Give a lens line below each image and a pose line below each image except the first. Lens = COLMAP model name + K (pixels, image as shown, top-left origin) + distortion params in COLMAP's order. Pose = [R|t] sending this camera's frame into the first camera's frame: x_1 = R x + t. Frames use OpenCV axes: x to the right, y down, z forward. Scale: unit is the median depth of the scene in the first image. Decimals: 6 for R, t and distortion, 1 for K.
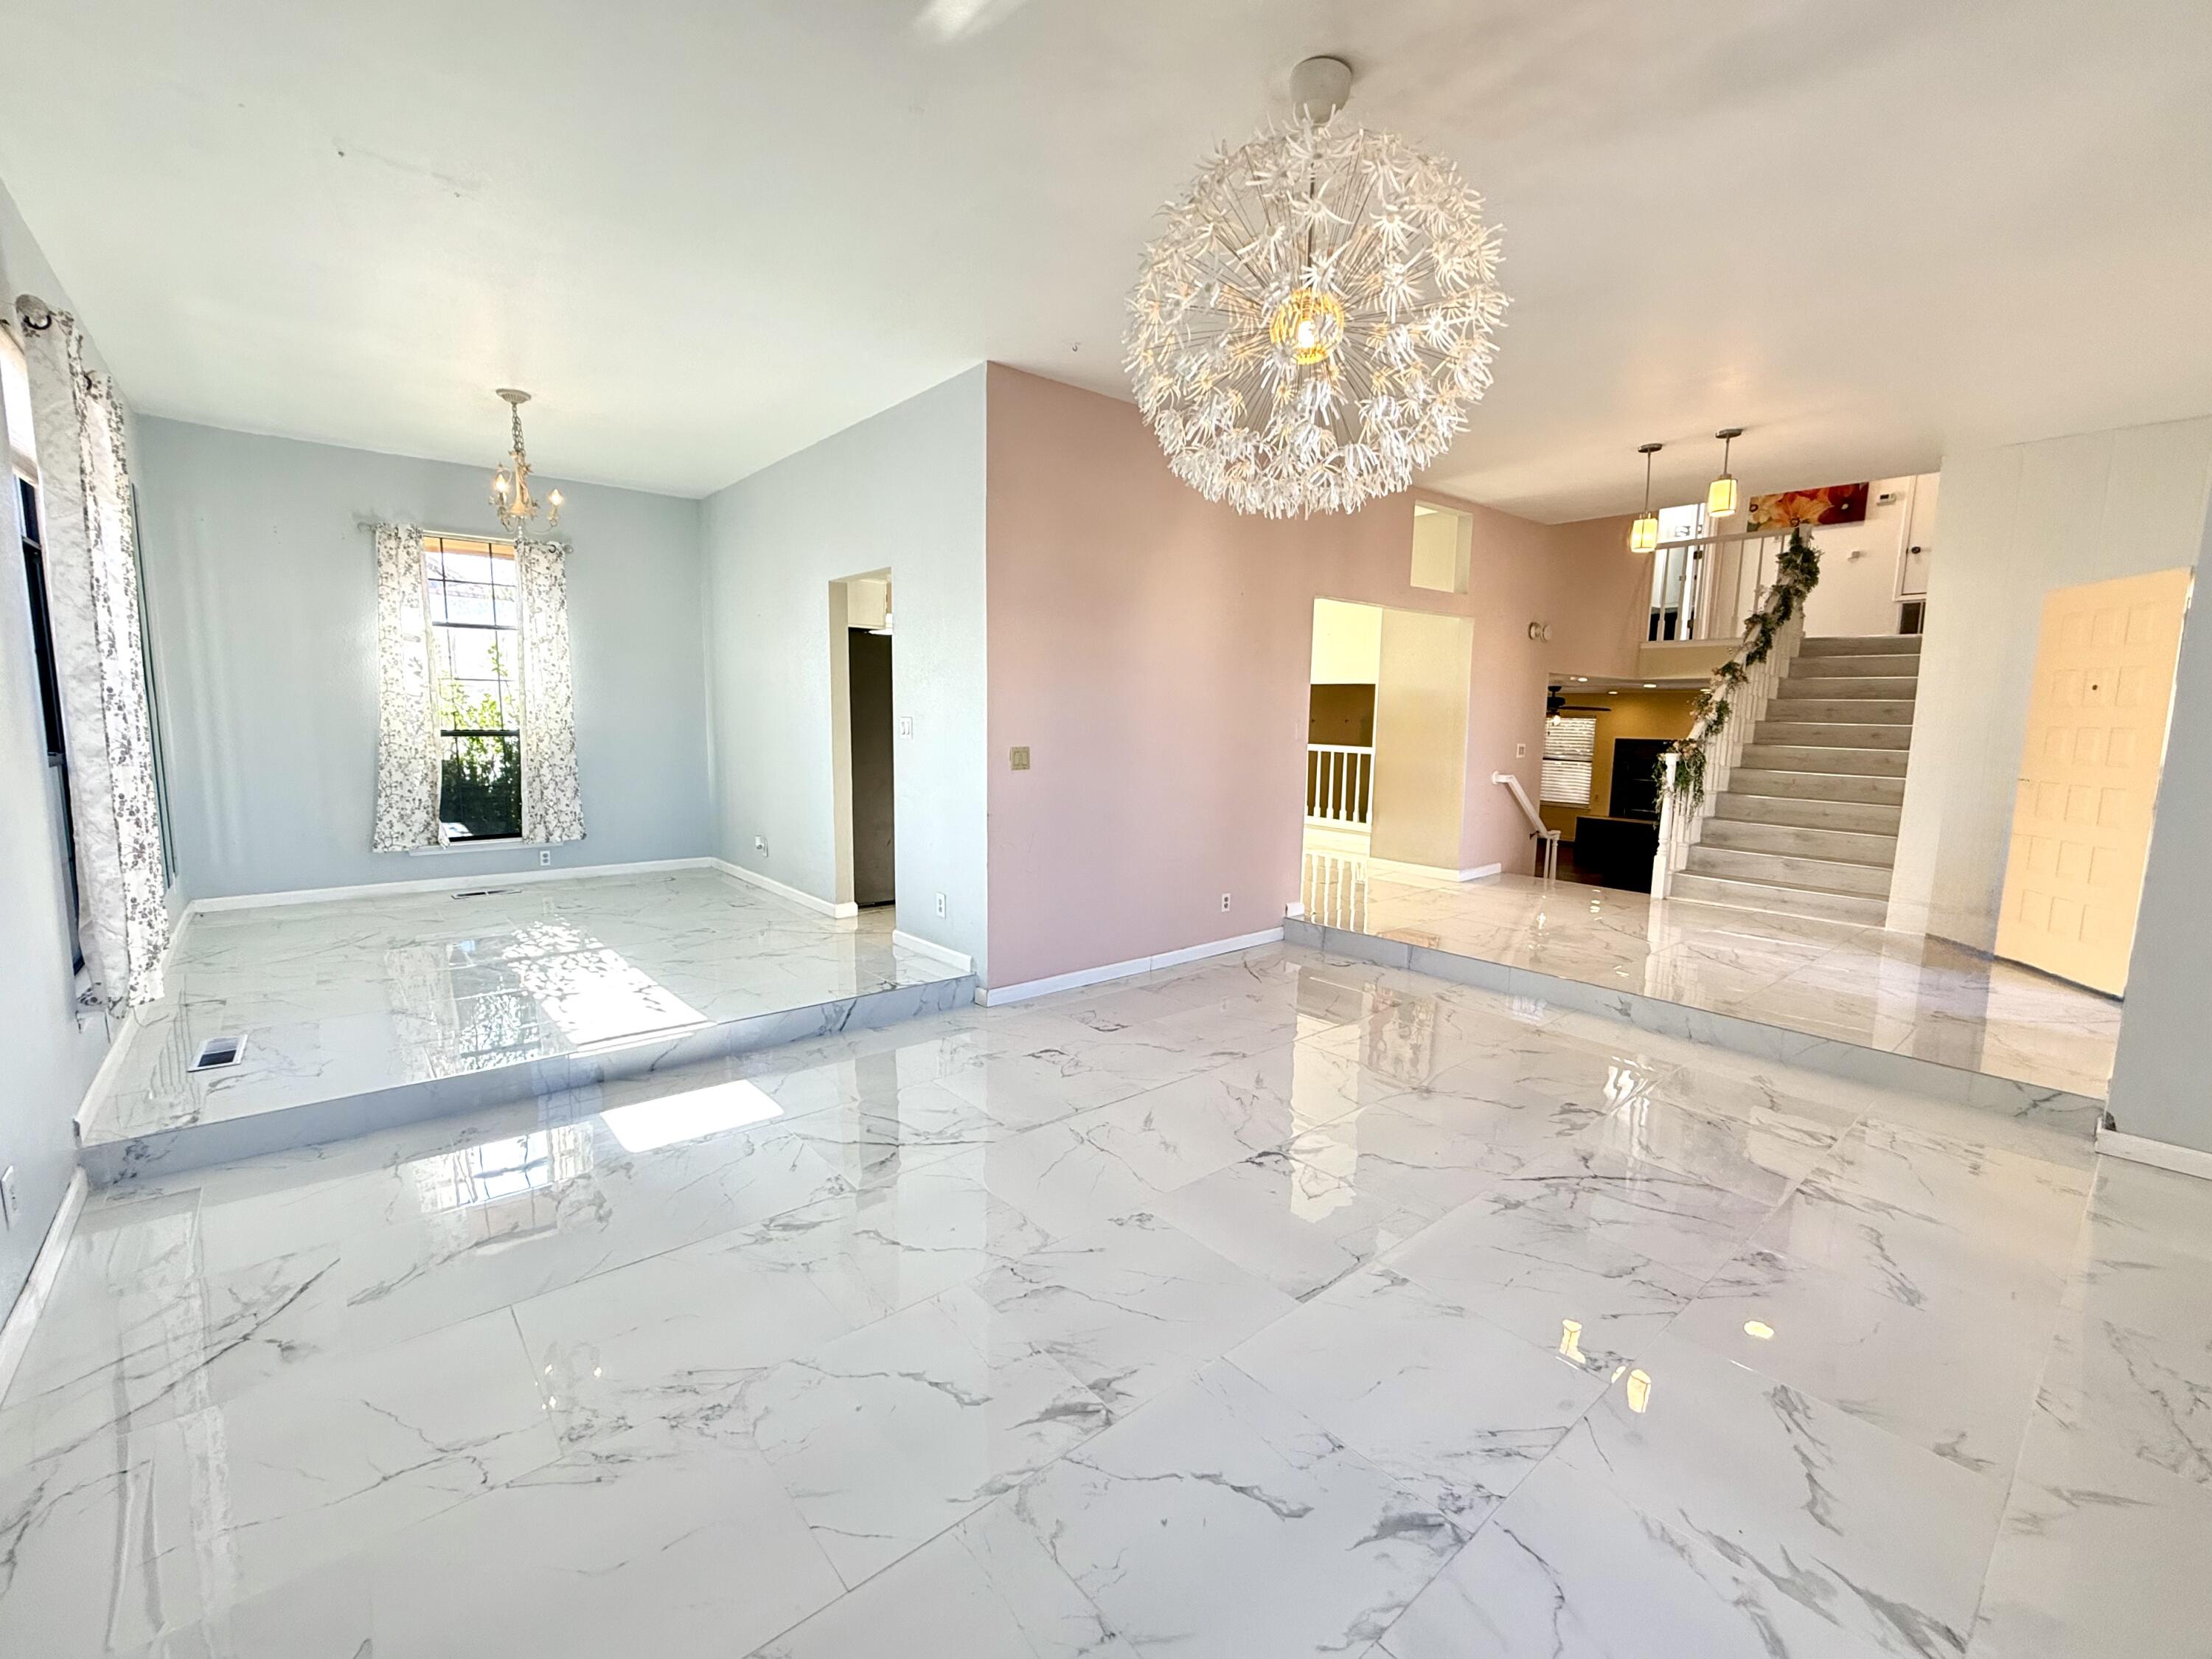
lens RADIAL K [[942.0, 0, 1094.3], [0, 942.0, 833.5], [0, 0, 1]] dist [0.005041, 0.000926]
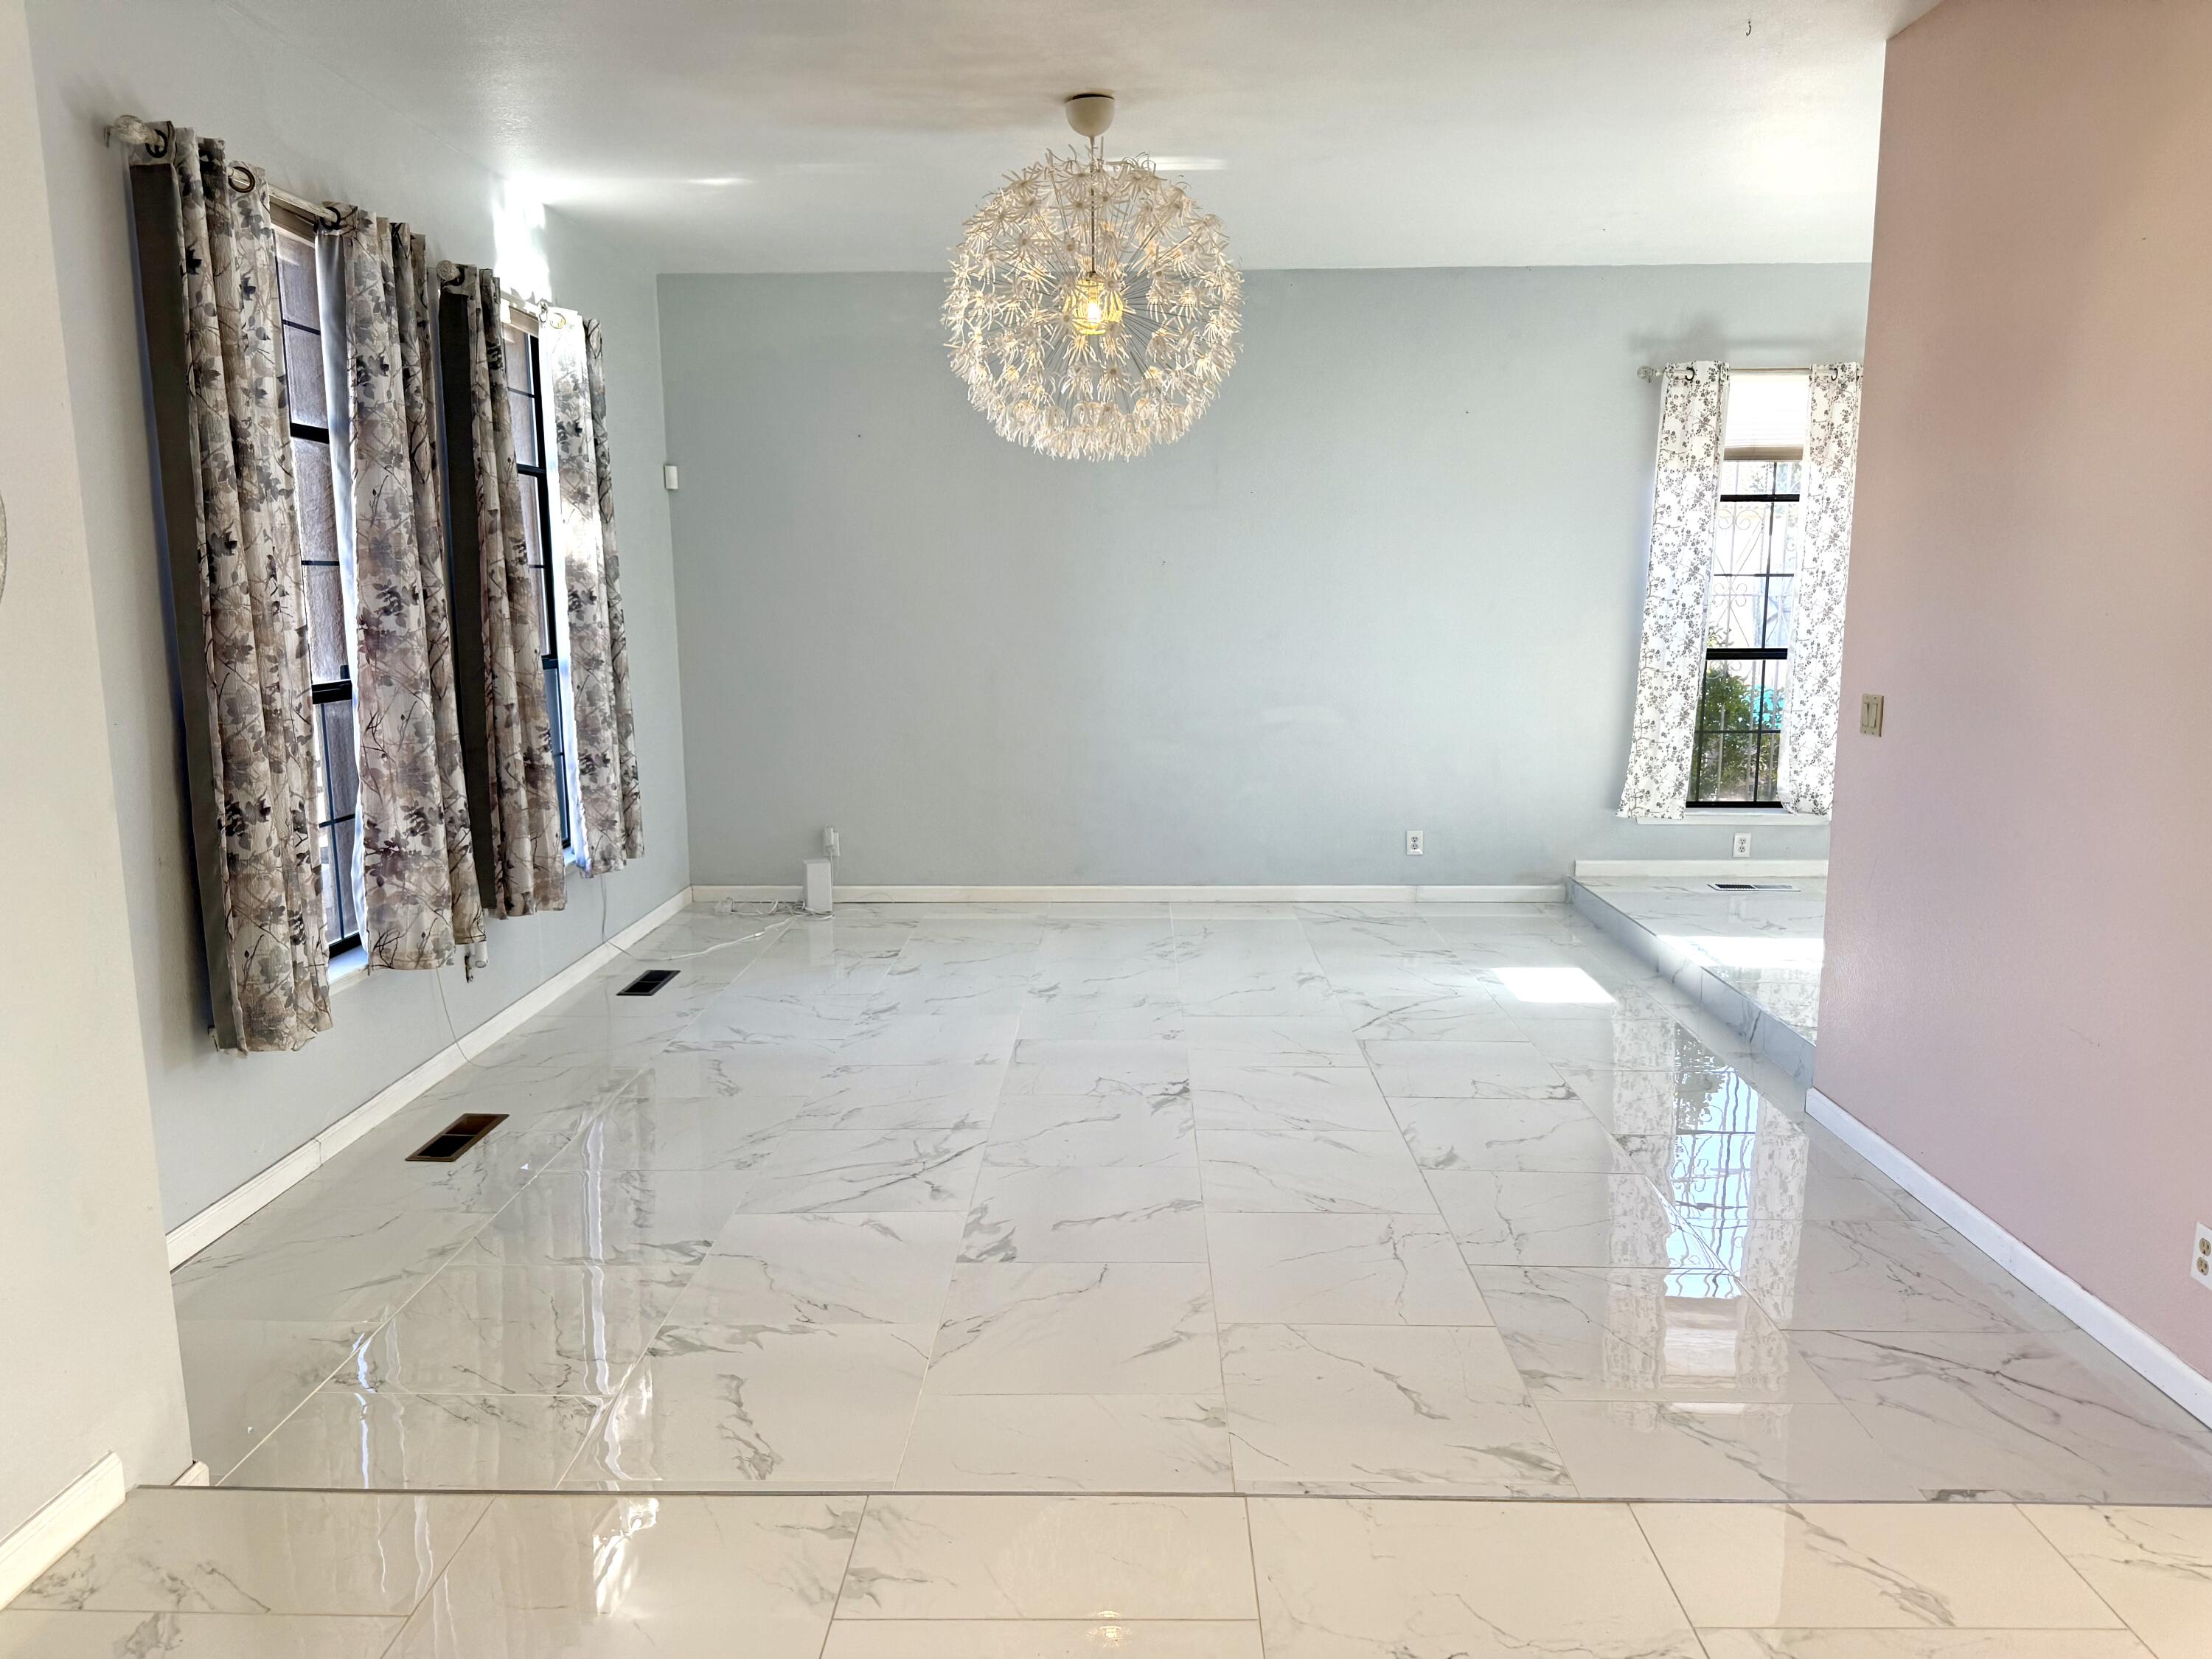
lens RADIAL K [[1547.6, 0, 1096.6], [0, 1547.6, 825.1], [0, 0, 1]] dist [0.078035, -0.085194]
pose [[-0.663746, 0.100691, -0.741150, 0.933312], [-0.102044, 0.969441, 0.223093, -0.175916], [0.740965, 0.223707, -0.633188, 1.268247]]
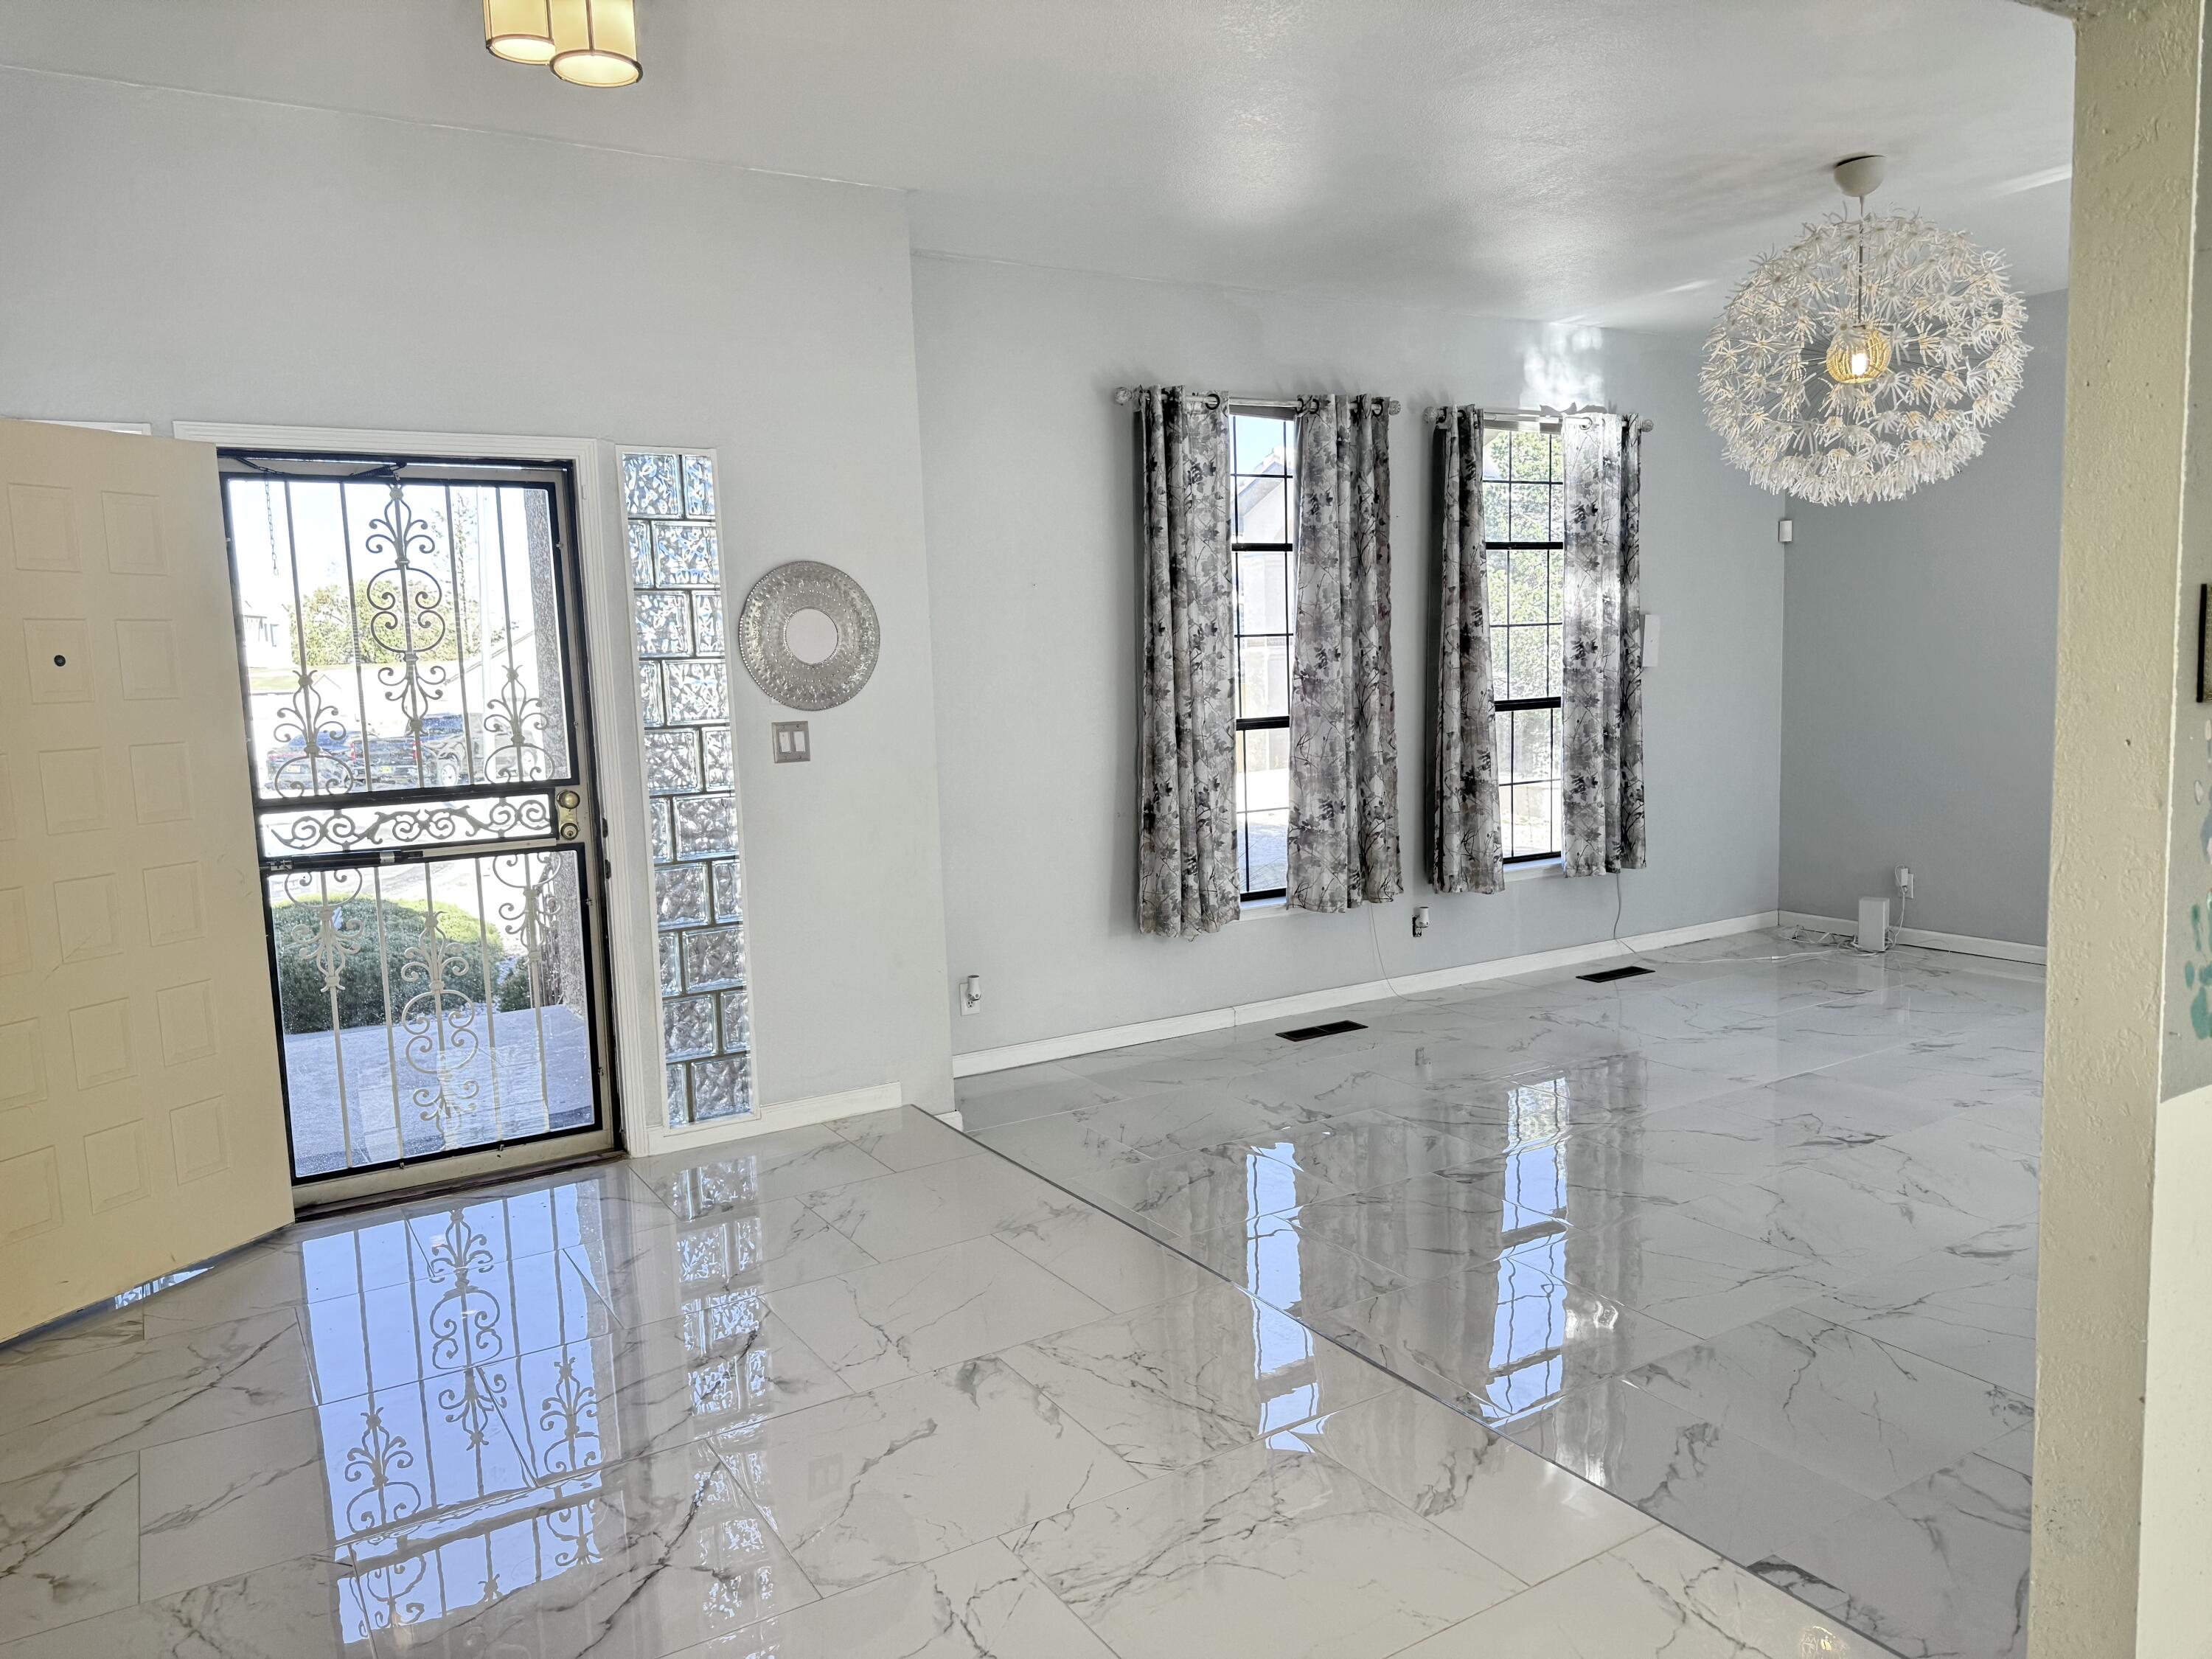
lens RADIAL K [[1547.6, 0, 1125.5], [0, 1547.6, 825.2], [0, 0, 1]] dist [0.078035, -0.085194]
pose [[-0.989501, 0.001425, 0.144520, 0.462577], [0.036014, 0.970839, 0.237012, -0.242467], [-0.139968, 0.239729, -0.960697, 1.712442]]
